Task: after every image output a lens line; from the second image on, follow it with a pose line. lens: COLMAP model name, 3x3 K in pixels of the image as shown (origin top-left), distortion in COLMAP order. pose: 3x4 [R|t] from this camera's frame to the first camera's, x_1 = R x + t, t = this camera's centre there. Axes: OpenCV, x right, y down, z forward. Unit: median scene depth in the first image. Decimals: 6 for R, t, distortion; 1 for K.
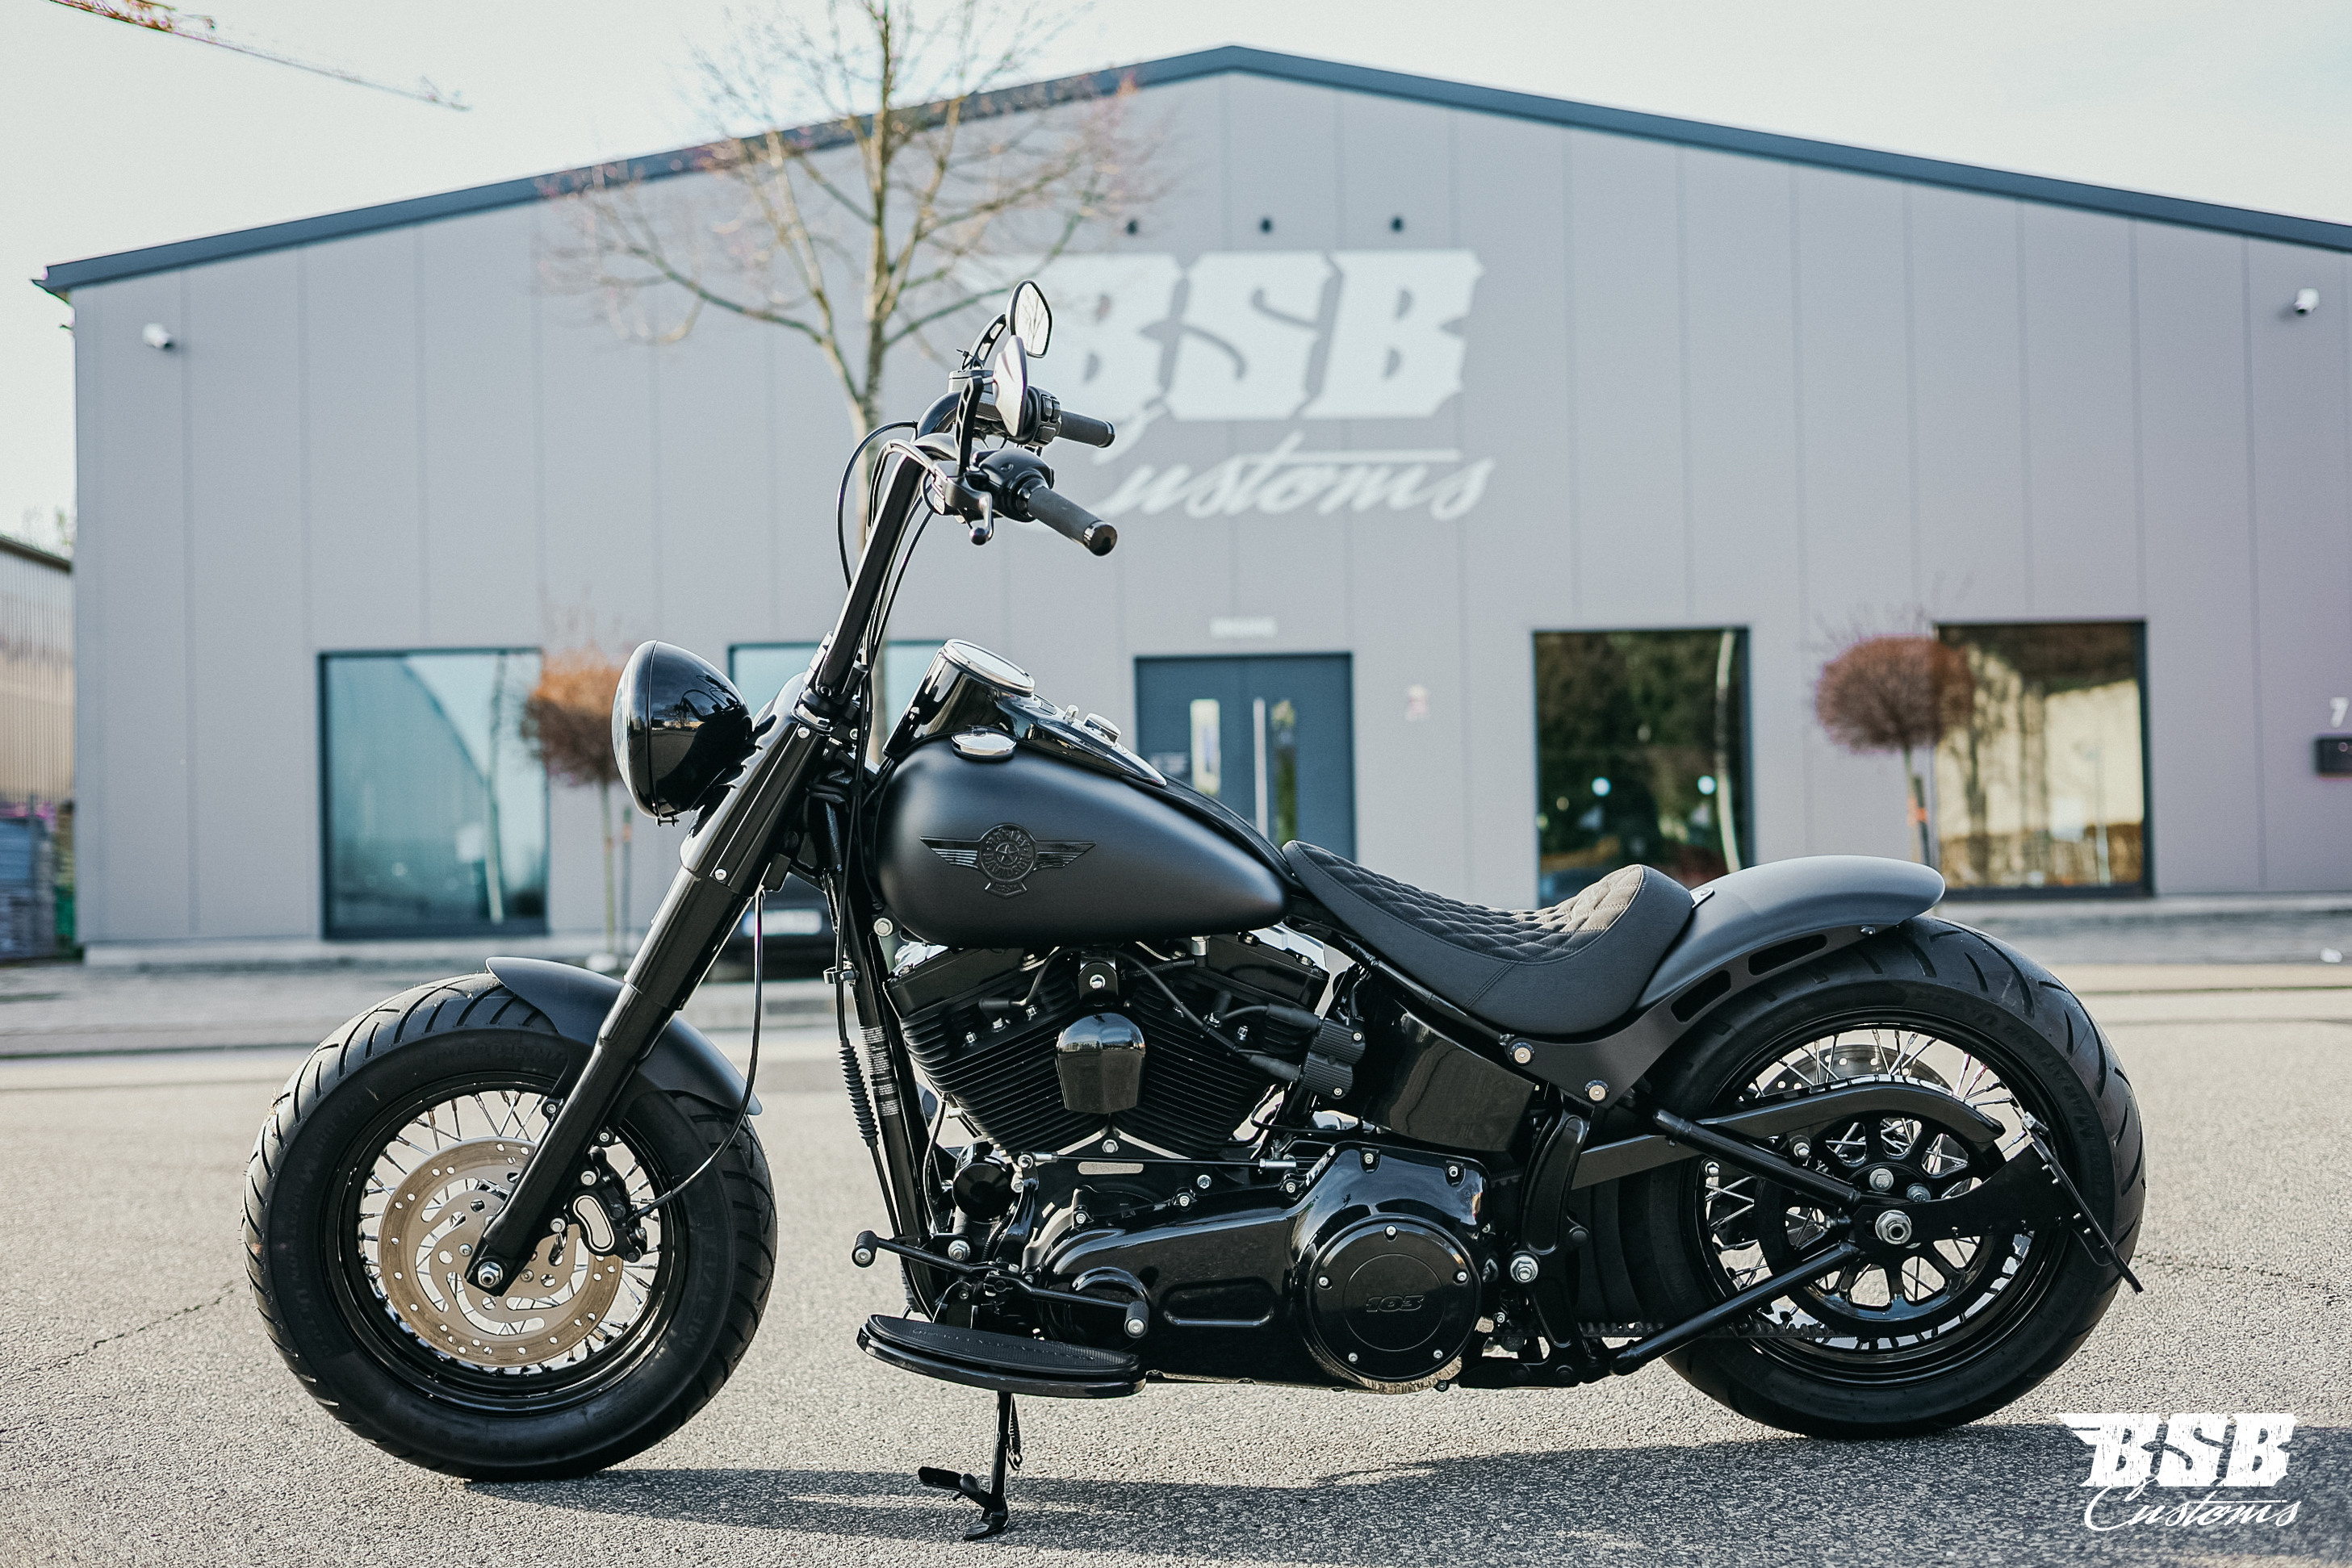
lens RADIAL K [[3461.5, 0, 1167.9], [0, 3461.5, 789.7], [0, 0, 1]] dist [0.008576, 0.000000]
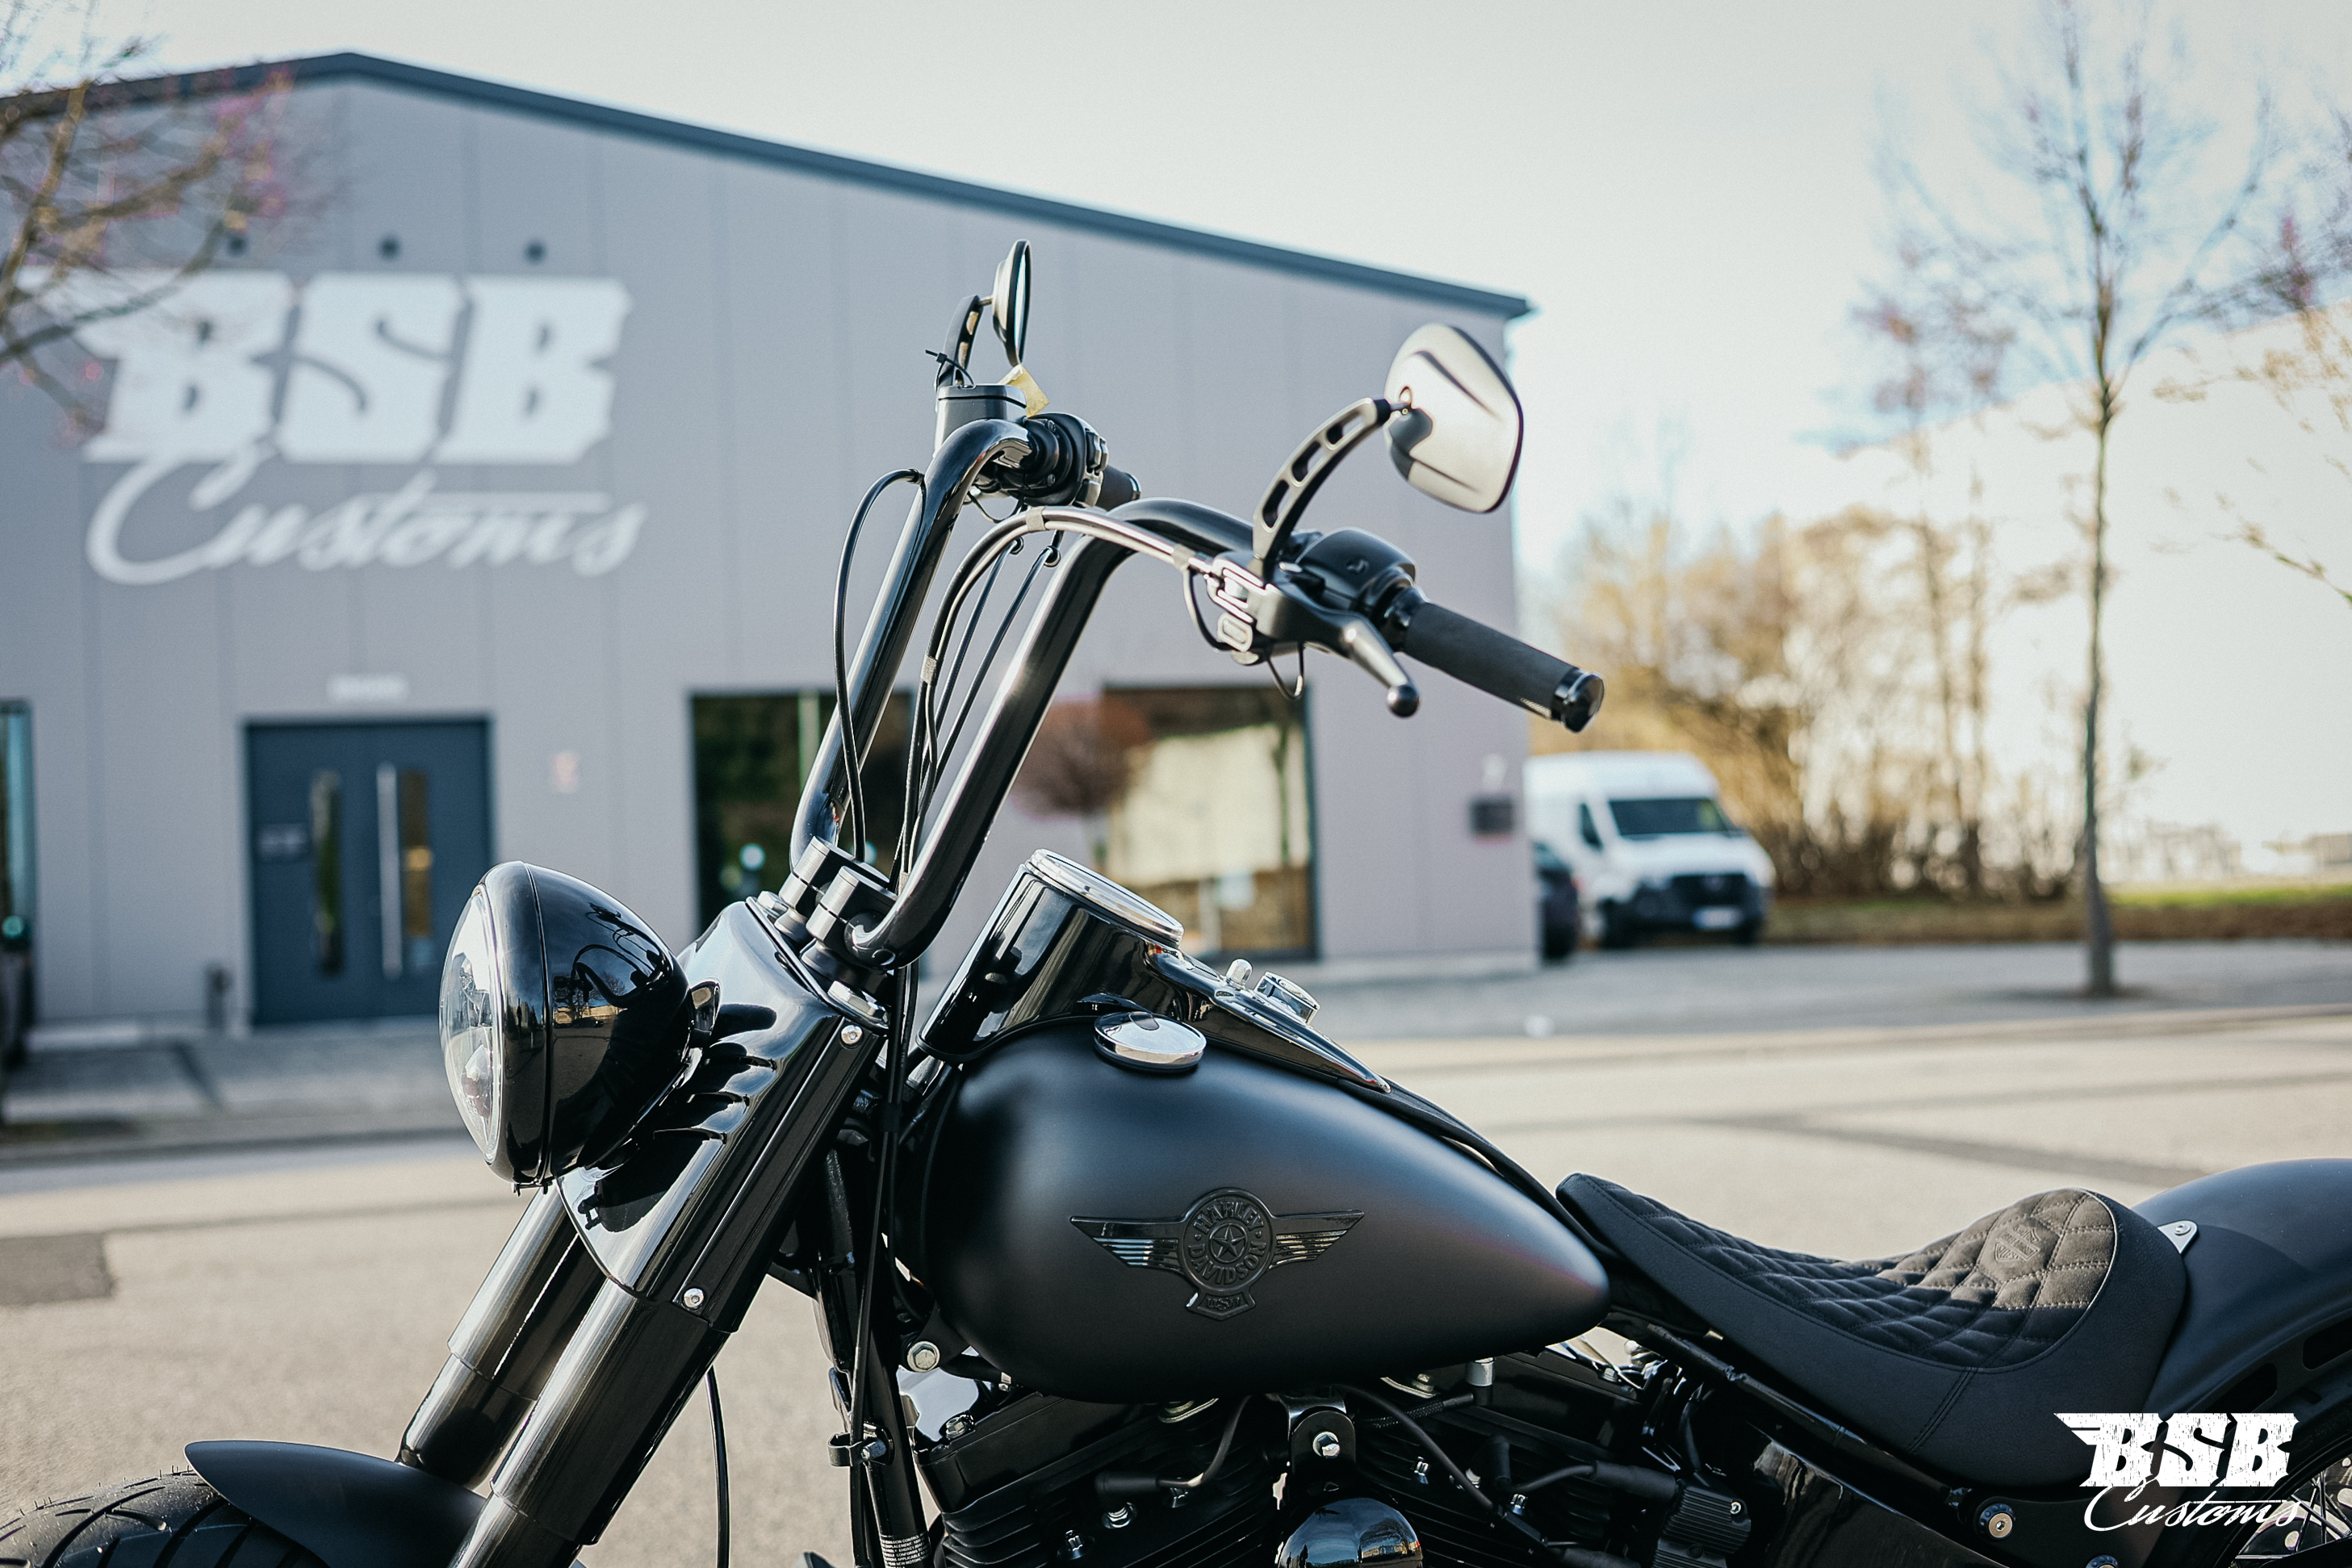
lens RADIAL K [[3461.5, 0, 1187.8], [0, 3461.5, 758.8], [0, 0, 1]] dist [0.008576, 0.000000]
pose [[0.958160, -0.005464, 0.286181, -0.202267], [0.011841, 0.999719, -0.020558, -0.046047], [-0.285988, 0.023086, 0.957955, 0.439541]]
